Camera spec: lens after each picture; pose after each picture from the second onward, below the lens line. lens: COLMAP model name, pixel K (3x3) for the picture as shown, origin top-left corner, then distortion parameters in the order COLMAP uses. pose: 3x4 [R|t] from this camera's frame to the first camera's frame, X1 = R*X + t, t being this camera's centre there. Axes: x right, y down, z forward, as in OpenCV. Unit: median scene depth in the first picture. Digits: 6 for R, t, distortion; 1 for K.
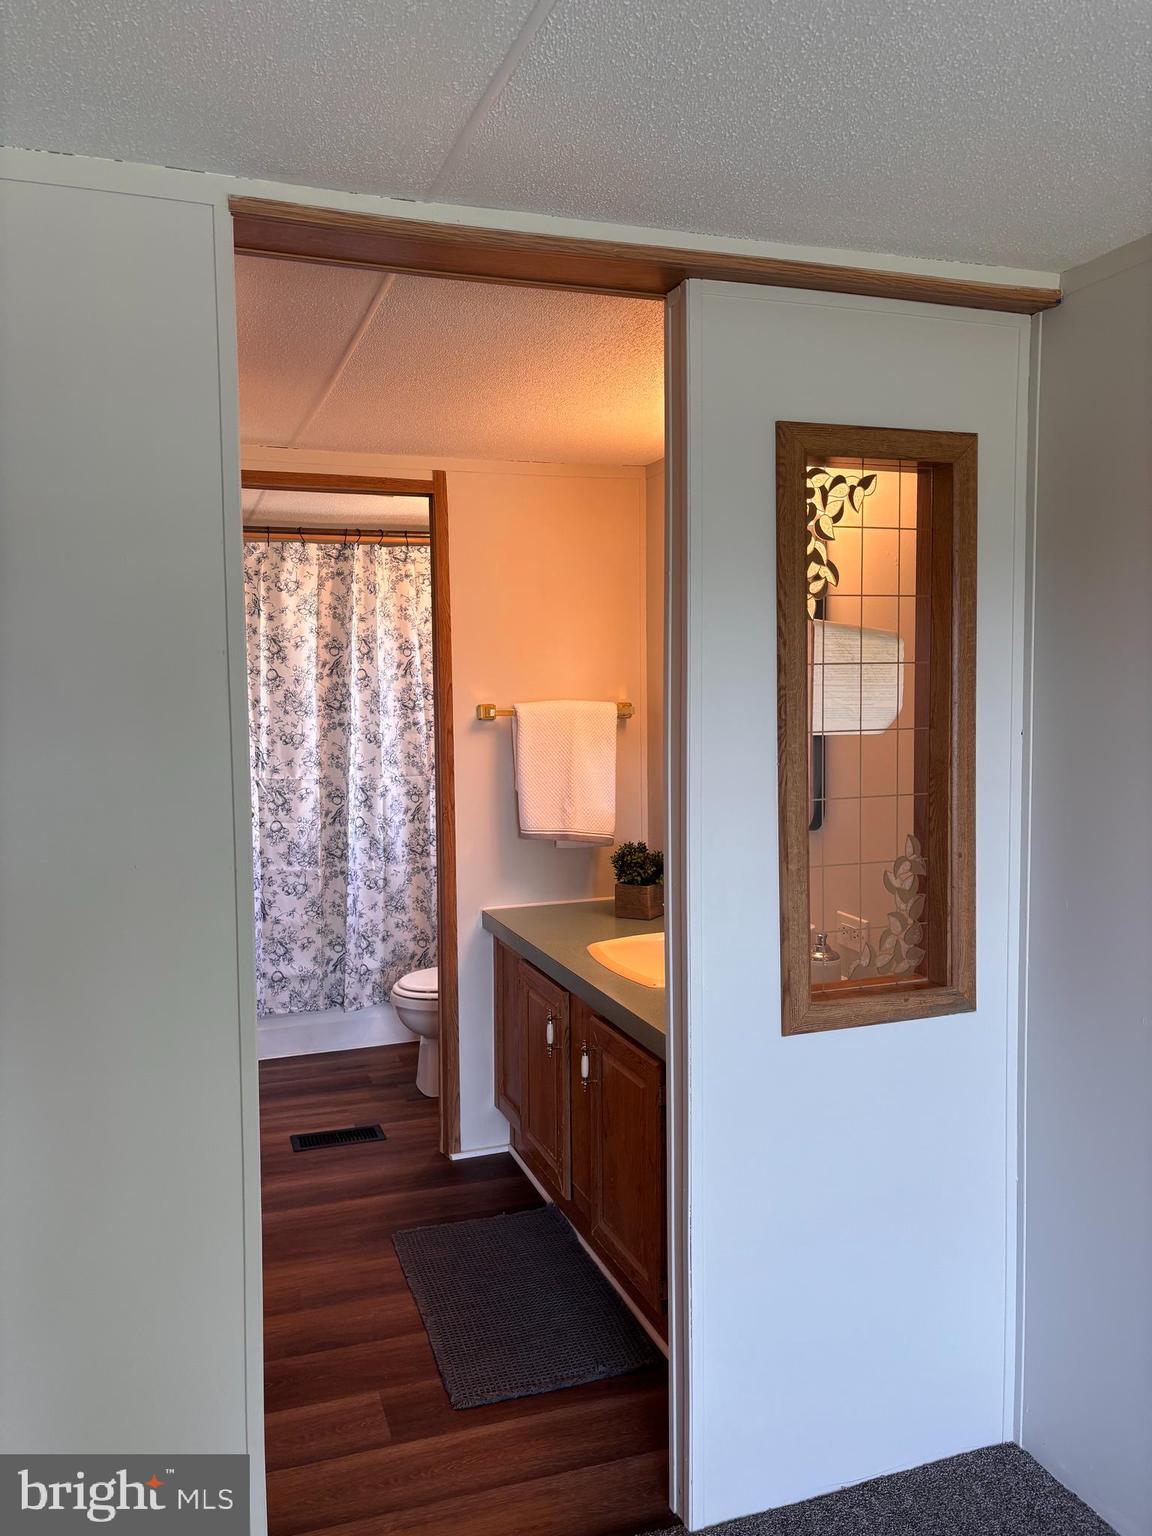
lens RADIAL K [[1155.4, 0, 565.5], [0, 1155.4, 755.8], [0, 0, 1]] dist [-0.019523, -0.001873]
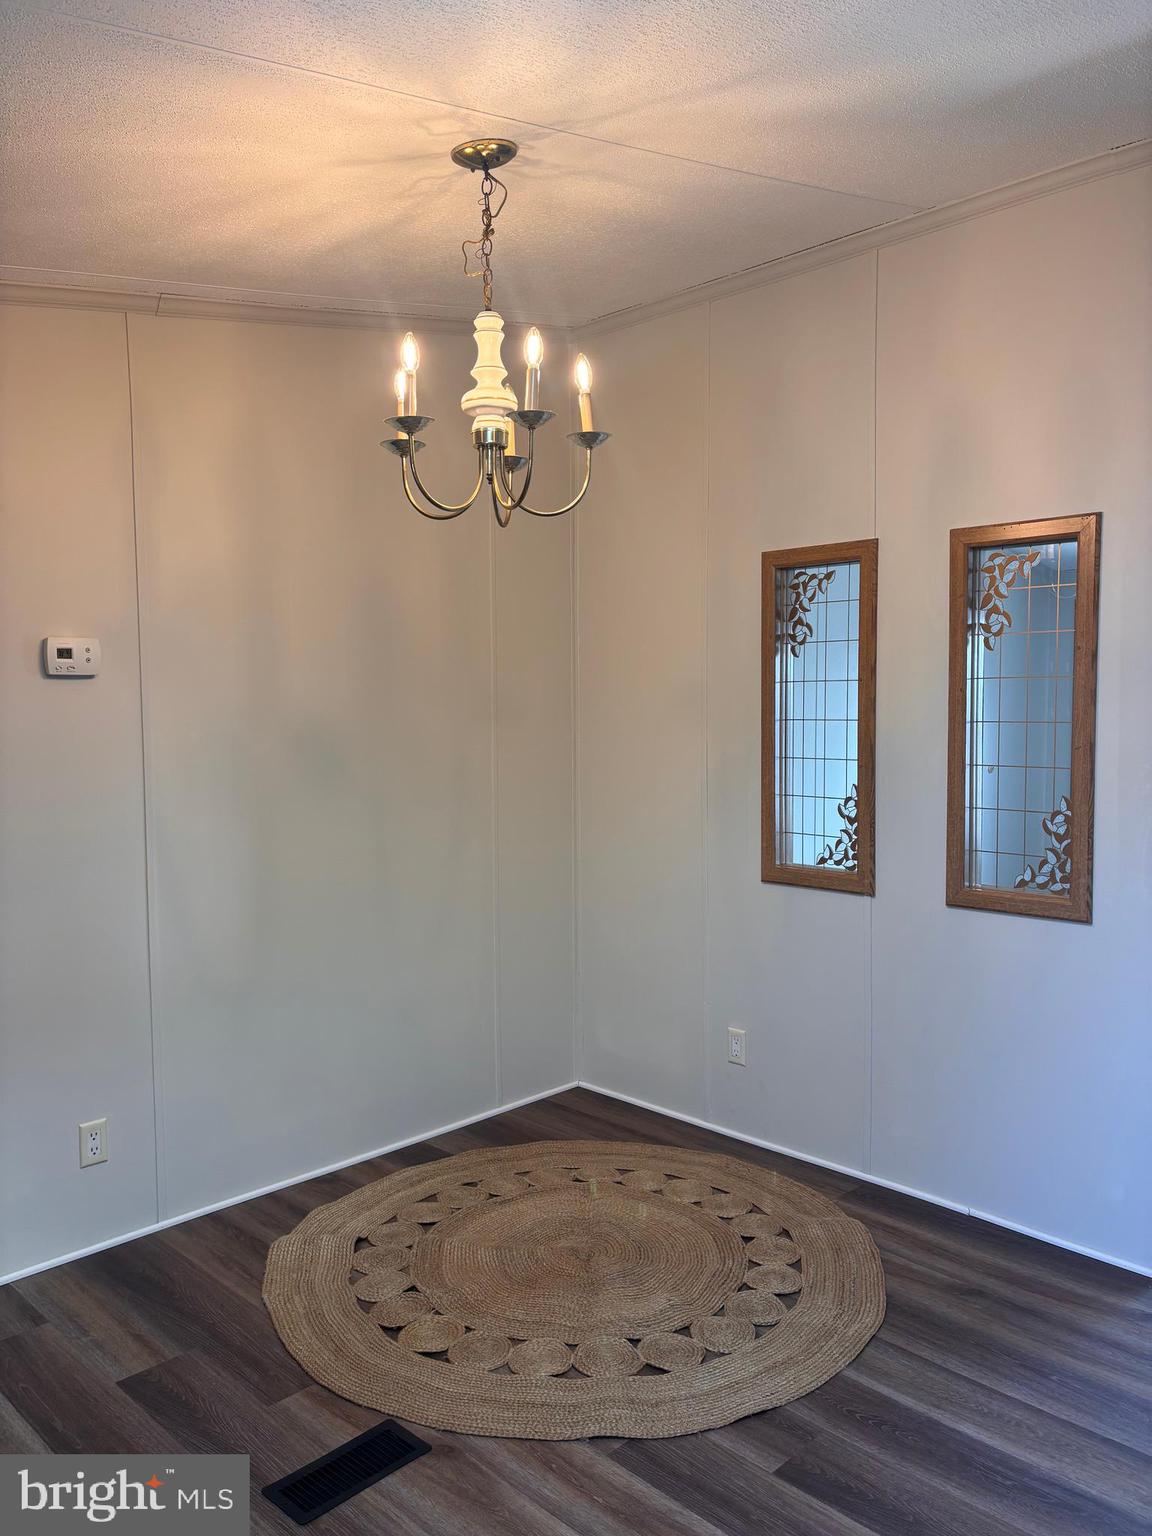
lens RADIAL K [[1155.4, 0, 575.7], [0, 1155.4, 768.4], [0, 0, 1]] dist [-0.019523, -0.001873]
pose [[0.443112, 0.059005, -0.894522, 0.747806], [-0.055335, 0.997729, 0.038402, 0.002070], [0.894757, 0.032482, 0.445371, -0.043646]]
